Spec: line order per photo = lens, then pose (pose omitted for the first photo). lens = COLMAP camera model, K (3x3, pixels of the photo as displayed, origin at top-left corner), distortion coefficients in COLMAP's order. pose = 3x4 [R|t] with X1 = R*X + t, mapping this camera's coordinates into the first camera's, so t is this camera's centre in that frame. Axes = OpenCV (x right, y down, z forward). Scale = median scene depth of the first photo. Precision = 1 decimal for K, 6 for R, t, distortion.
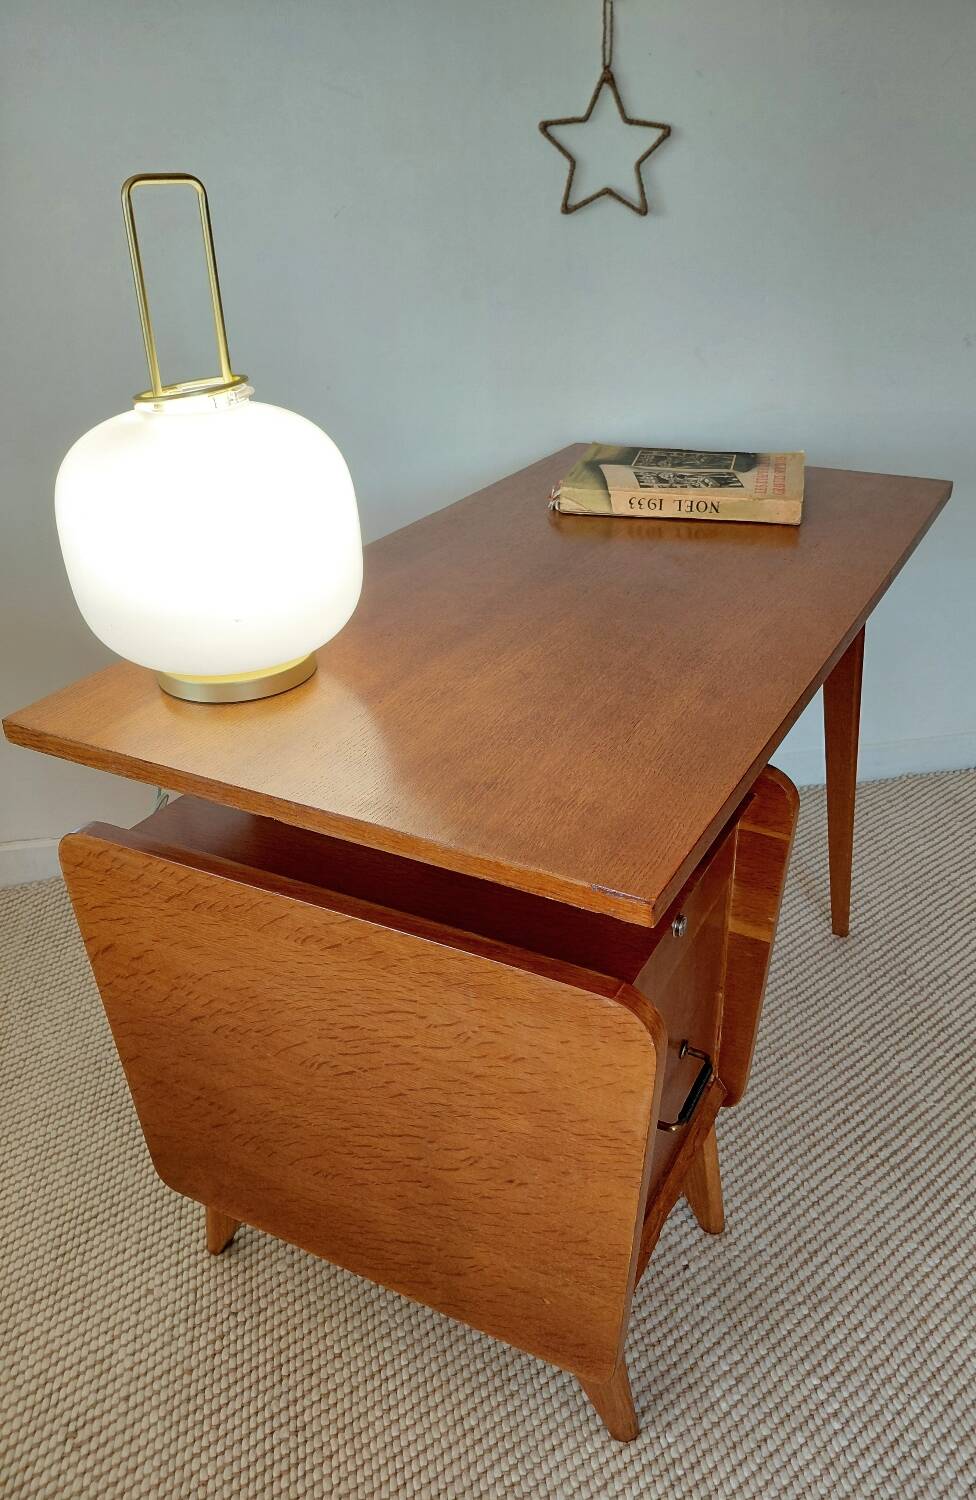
lens RADIAL K [[1120.5, 0, 566.3], [0, 1120.5, 736.7], [0, 0, 1]] dist [0.016048, -0.045903]
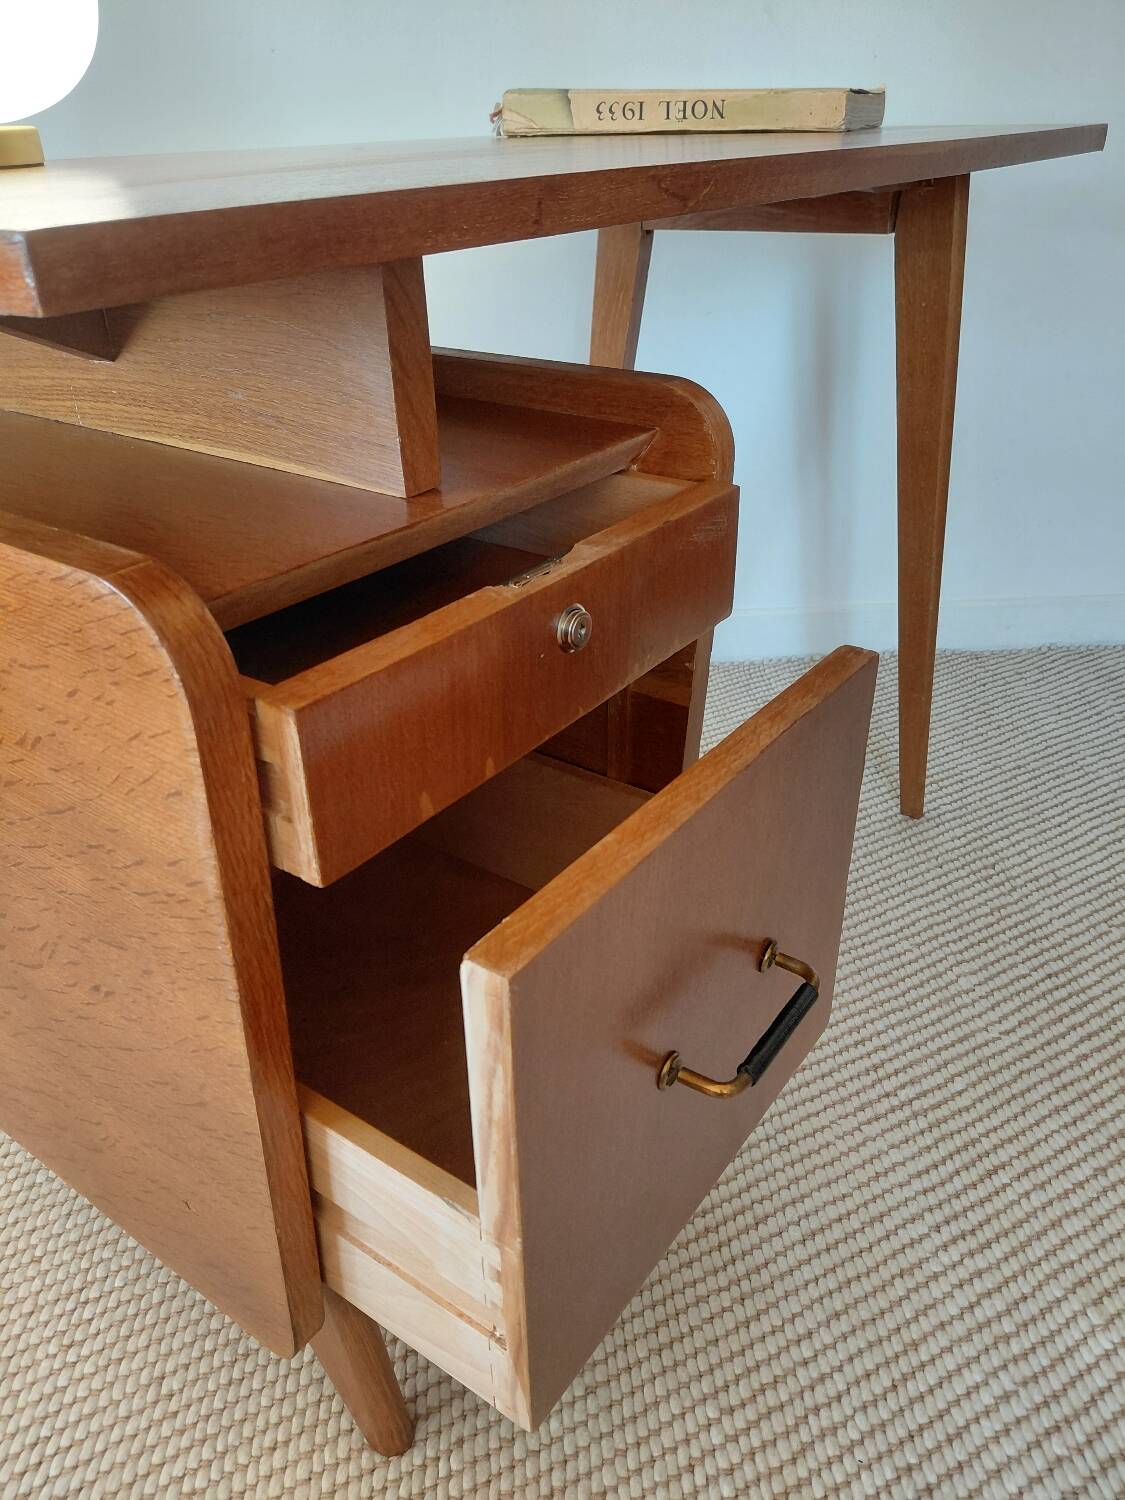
lens RADIAL K [[1116.6, 0, 564.9], [0, 1116.6, 745.0], [0, 0, 1]] dist [0.011090, -0.036344]
pose [[0.983767, 0.070859, -0.164870, 0.195805], [-0.066032, 0.997218, 0.034588, 0.170219], [0.166862, -0.023140, 0.985709, 0.345059]]
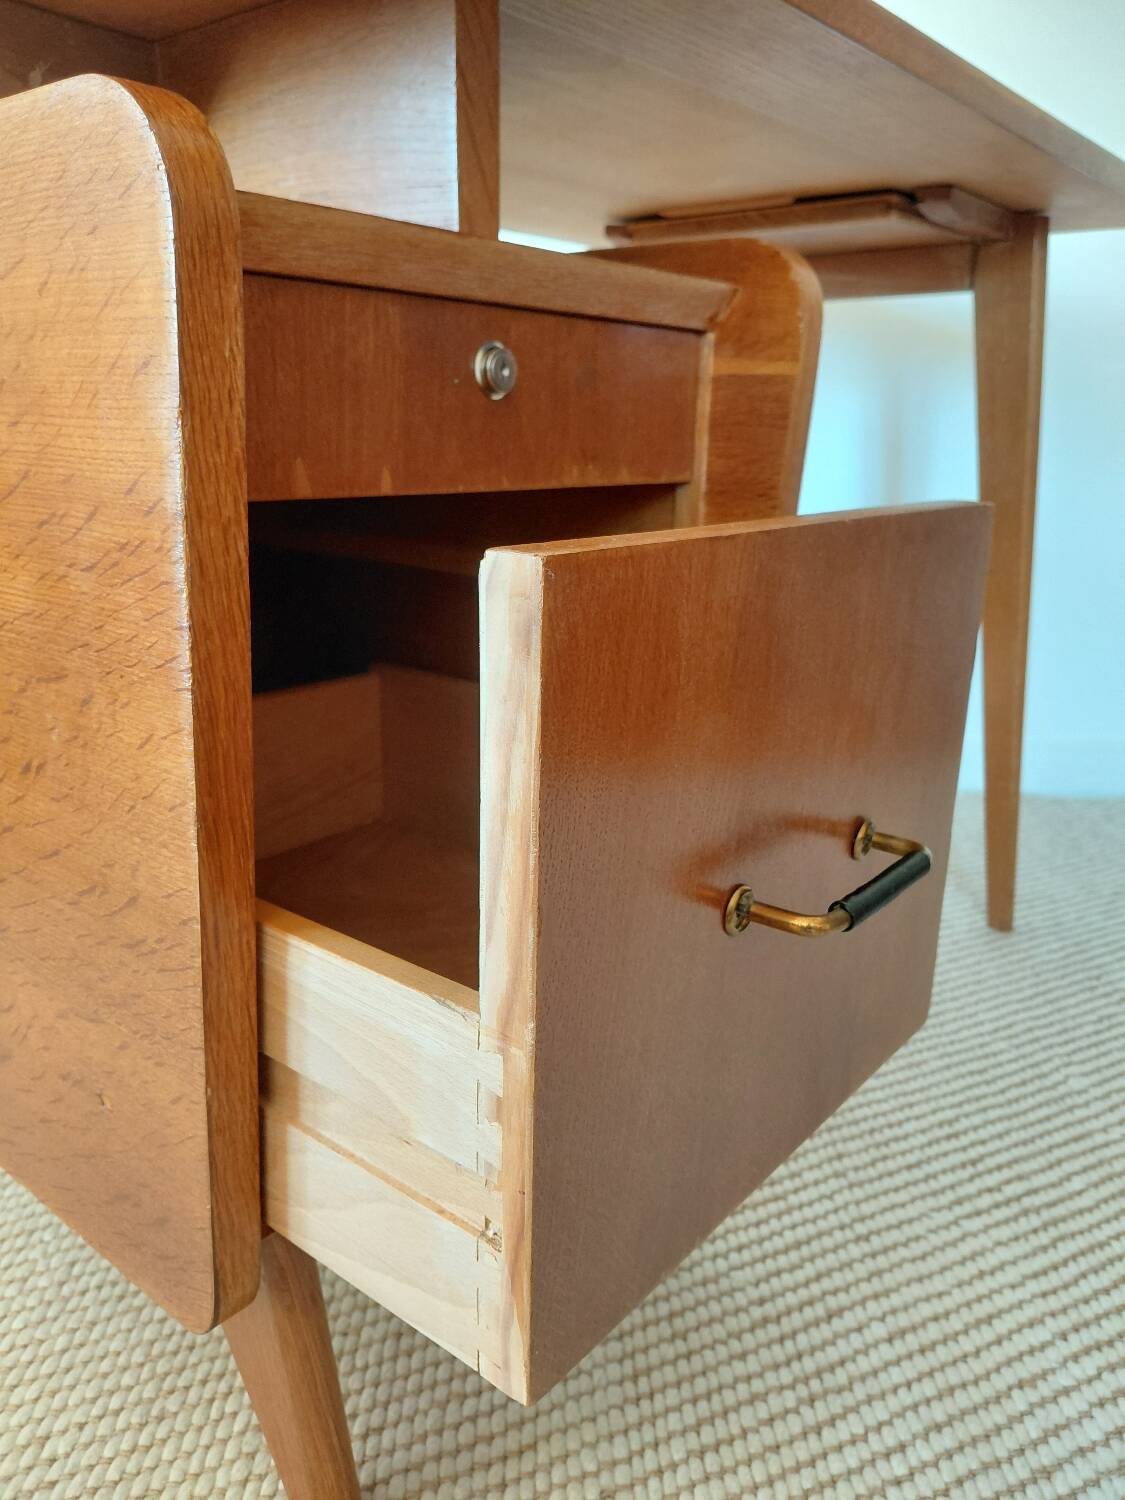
lens RADIAL K [[1116.6, 0, 573.8], [0, 1116.6, 755.1], [0, 0, 1]] dist [0.011090, -0.036344]
pose [[0.971975, 0.085407, -0.219020, 0.194258], [-0.127144, 0.974633, -0.184187, 0.322644], [0.197733, 0.206872, 0.958178, 0.433733]]
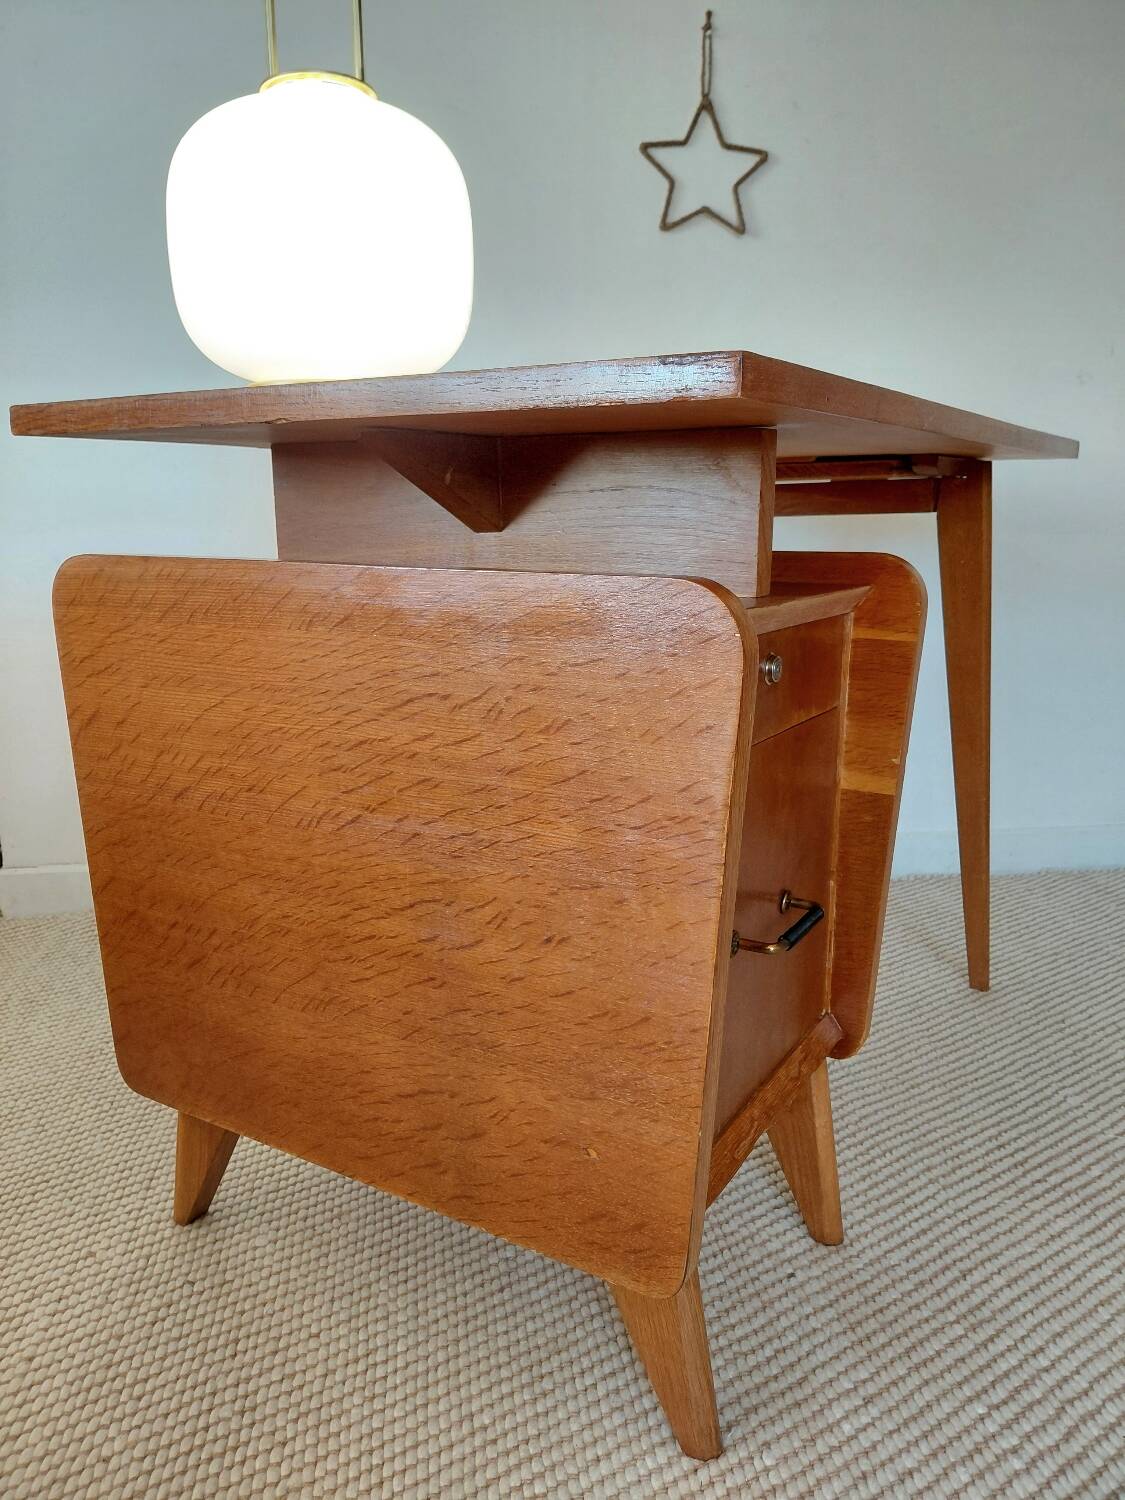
lens RADIAL K [[1116.6, 0, 567.1], [0, 1116.6, 749.3], [0, 0, 1]] dist [0.011090, -0.036344]
pose [[0.995354, 0.020228, -0.094136, 0.021769], [-0.044817, 0.962648, -0.267021, 0.339109], [0.085219, 0.269999, 0.959082, 0.185405]]
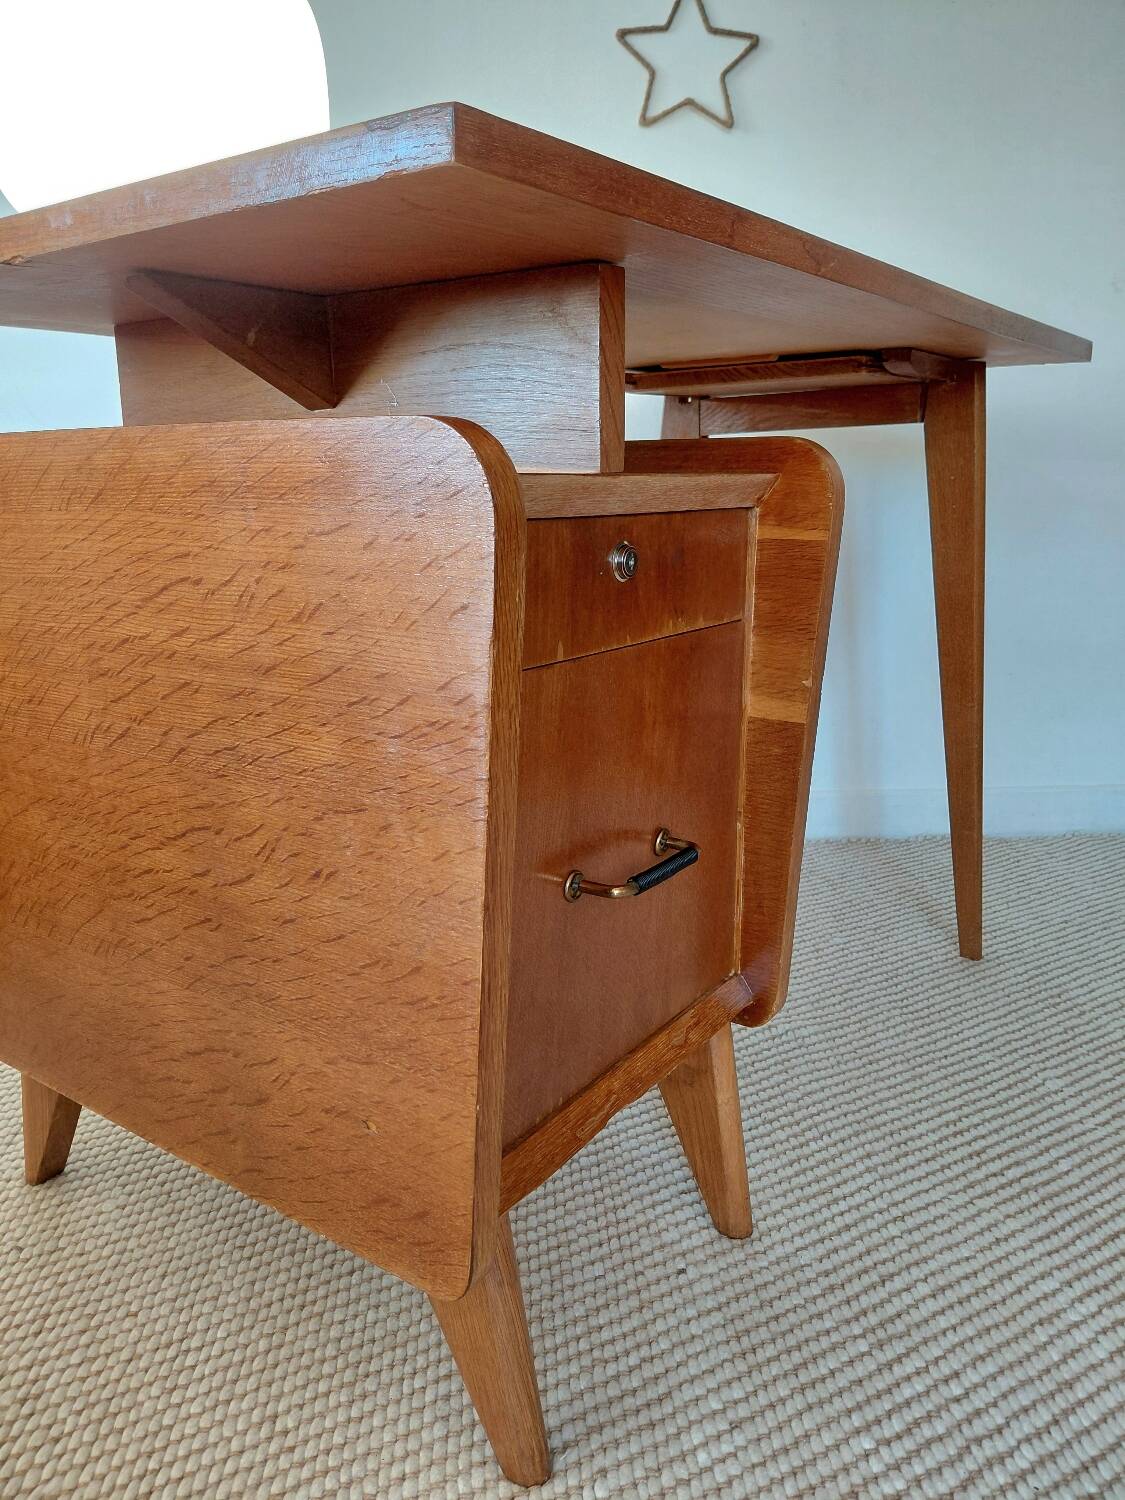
lens RADIAL K [[1116.6, 0, 565.4], [0, 1116.6, 739.8], [0, 0, 1]] dist [0.011090, -0.036344]
pose [[0.985813, 0.033630, -0.164447, 0.134897], [-0.073613, 0.967098, -0.243520, 0.335043], [0.150847, 0.252170, 0.955853, 0.293858]]
